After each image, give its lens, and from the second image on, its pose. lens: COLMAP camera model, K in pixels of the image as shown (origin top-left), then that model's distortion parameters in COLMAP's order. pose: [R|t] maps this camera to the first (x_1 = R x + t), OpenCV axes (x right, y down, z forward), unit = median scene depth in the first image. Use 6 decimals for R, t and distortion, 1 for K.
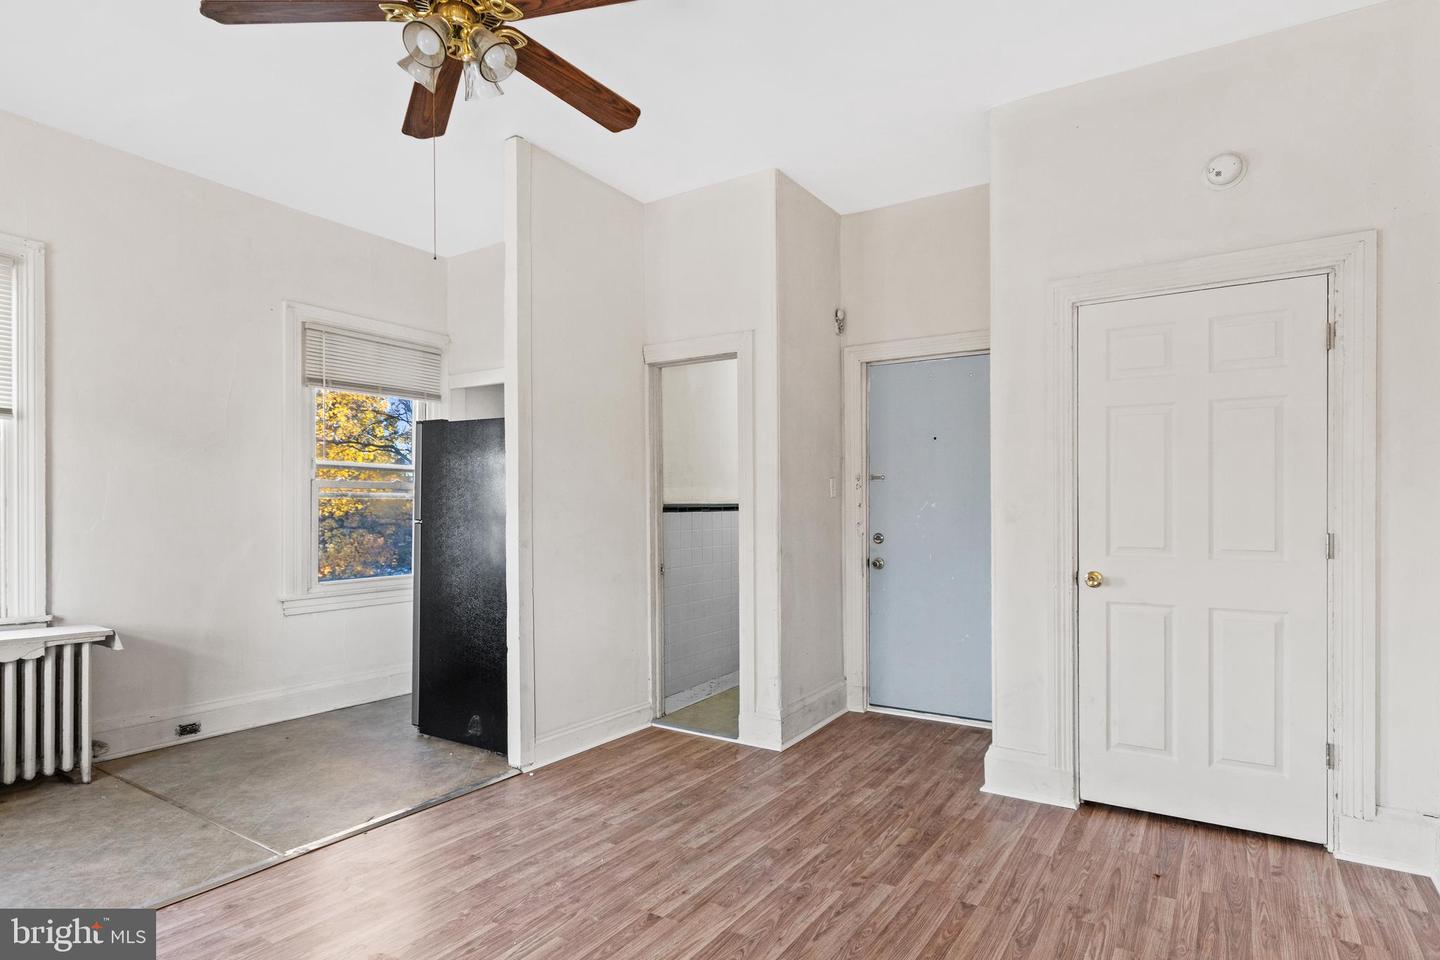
lens RADIAL K [[764.2, 0, 721.3], [0, 764.2, 510.4], [0, 0, 1]] dist [-0.000512, 0.000868]
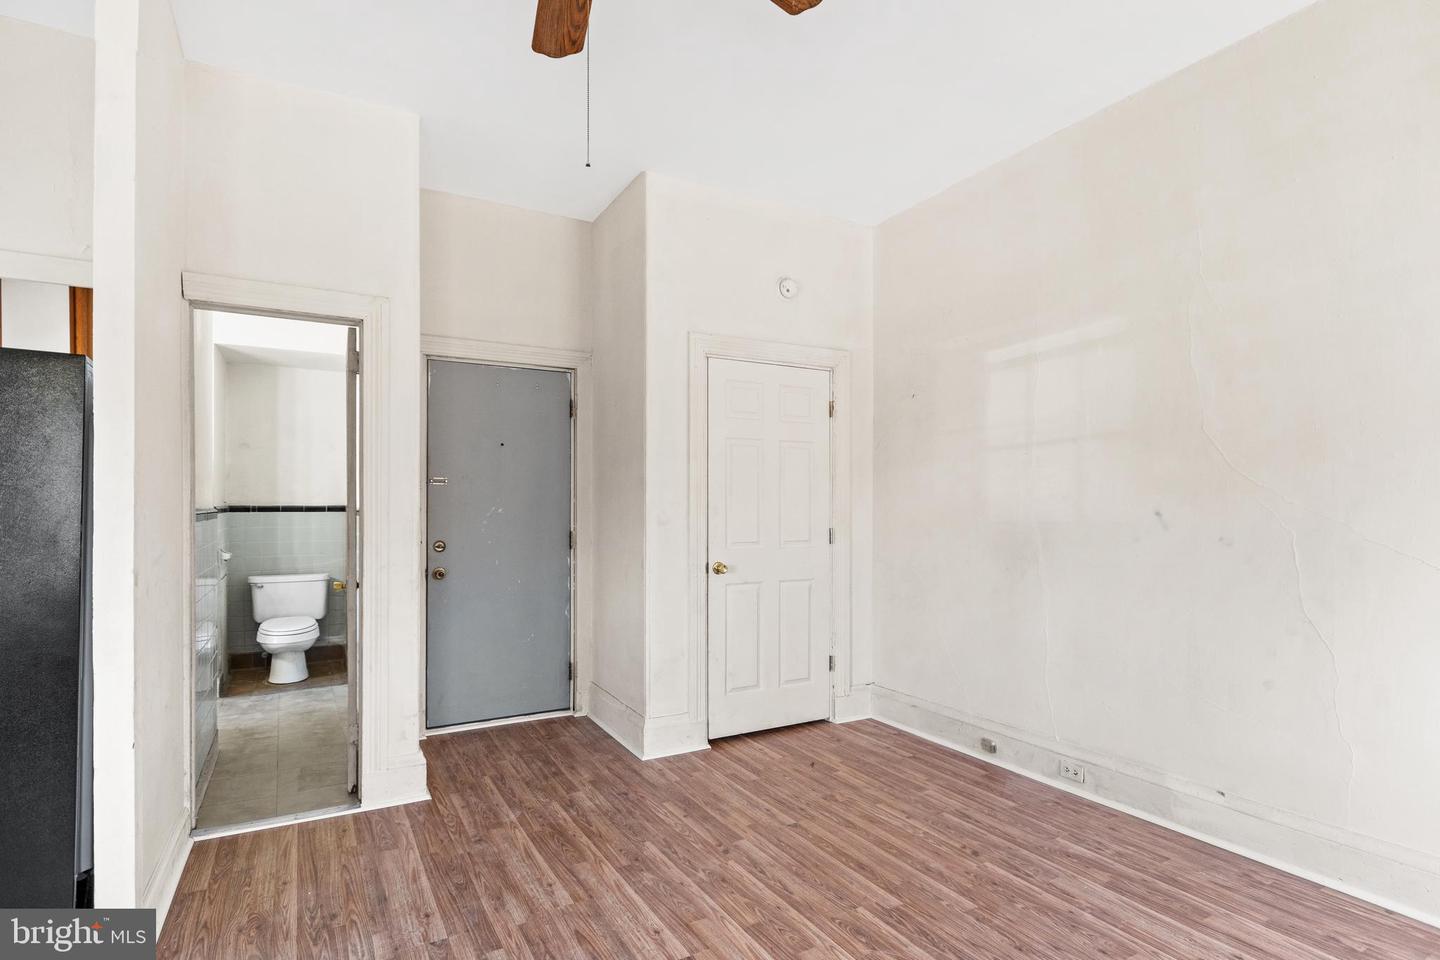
lens RADIAL K [[748.0, 0, 721.3], [0, 748.0, 505.1], [0, 0, 1]] dist [0.001650, 0.000919]
pose [[0.457468, 0.005615, 0.889209, -0.666138], [0.003910, 0.999958, -0.008326, -0.007031], [-0.889218, 0.007286, 0.457426, 0.416081]]
